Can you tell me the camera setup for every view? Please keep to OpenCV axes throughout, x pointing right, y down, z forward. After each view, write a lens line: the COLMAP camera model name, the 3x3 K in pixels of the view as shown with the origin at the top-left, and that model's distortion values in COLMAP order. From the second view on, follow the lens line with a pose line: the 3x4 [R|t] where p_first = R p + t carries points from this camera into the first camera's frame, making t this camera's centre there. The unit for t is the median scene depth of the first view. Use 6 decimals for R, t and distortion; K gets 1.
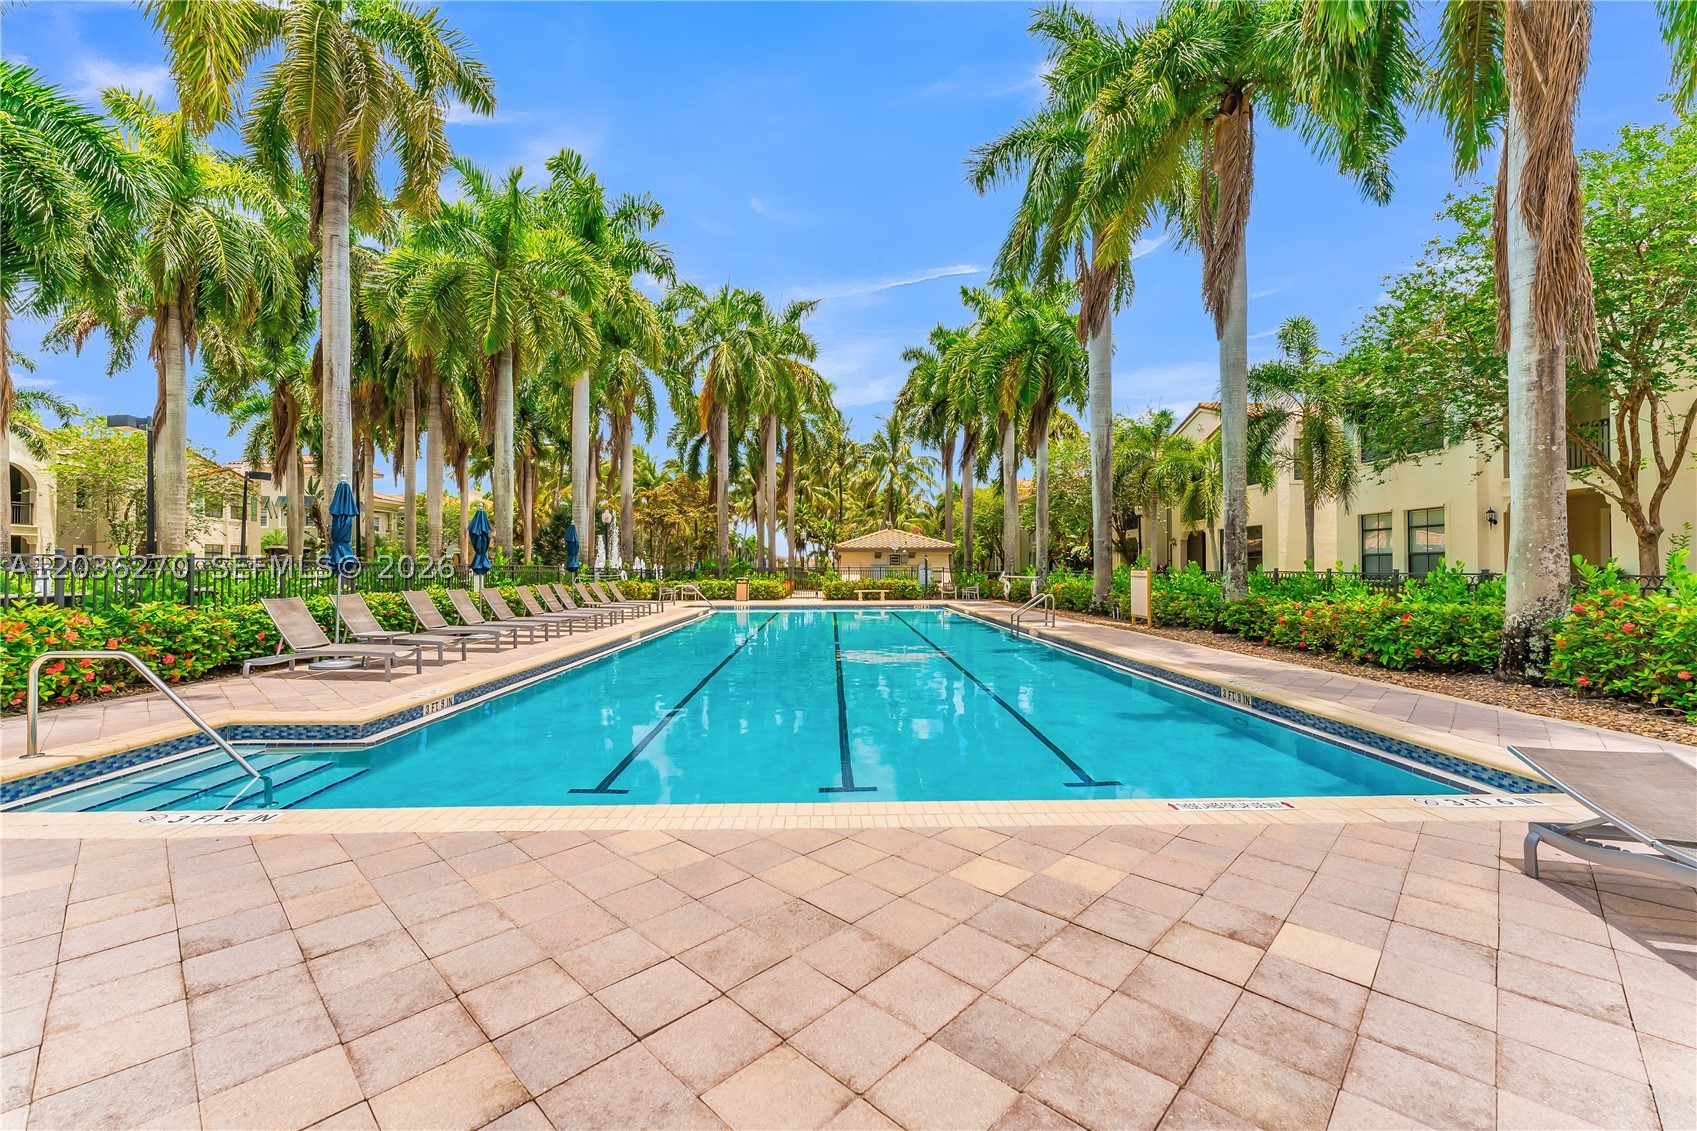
lens RADIAL K [[688.4, 0, 842.7], [0, 688.4, 566.4], [0, 0, 1]] dist [0.000960, 0.000213]
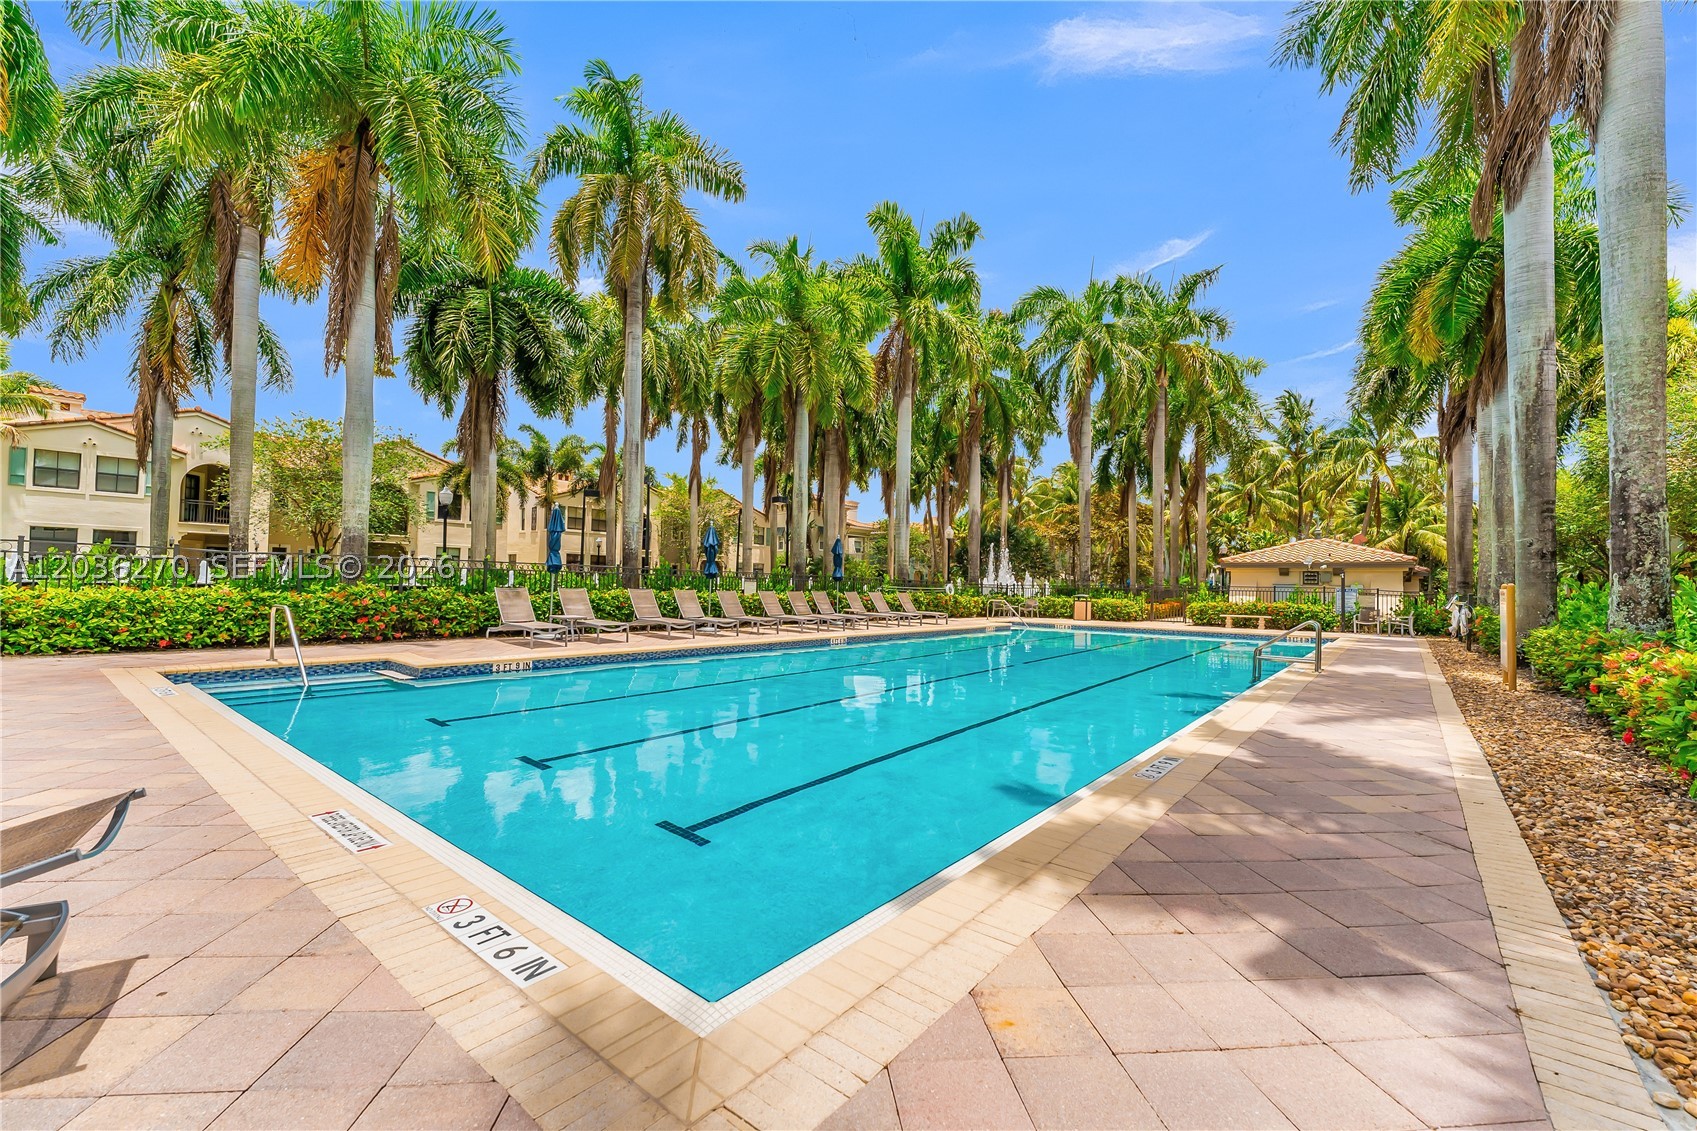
lens RADIAL K [[688.4, 0, 842.7], [0, 688.4, 566.4], [0, 0, 1]] dist [0.000960, 0.000213]
pose [[0.756280, -0.001097, -0.654247, 0.205537], [-0.018931, 0.999543, -0.023560, 0.006100], [0.653974, 0.030204, 0.755914, 0.101684]]
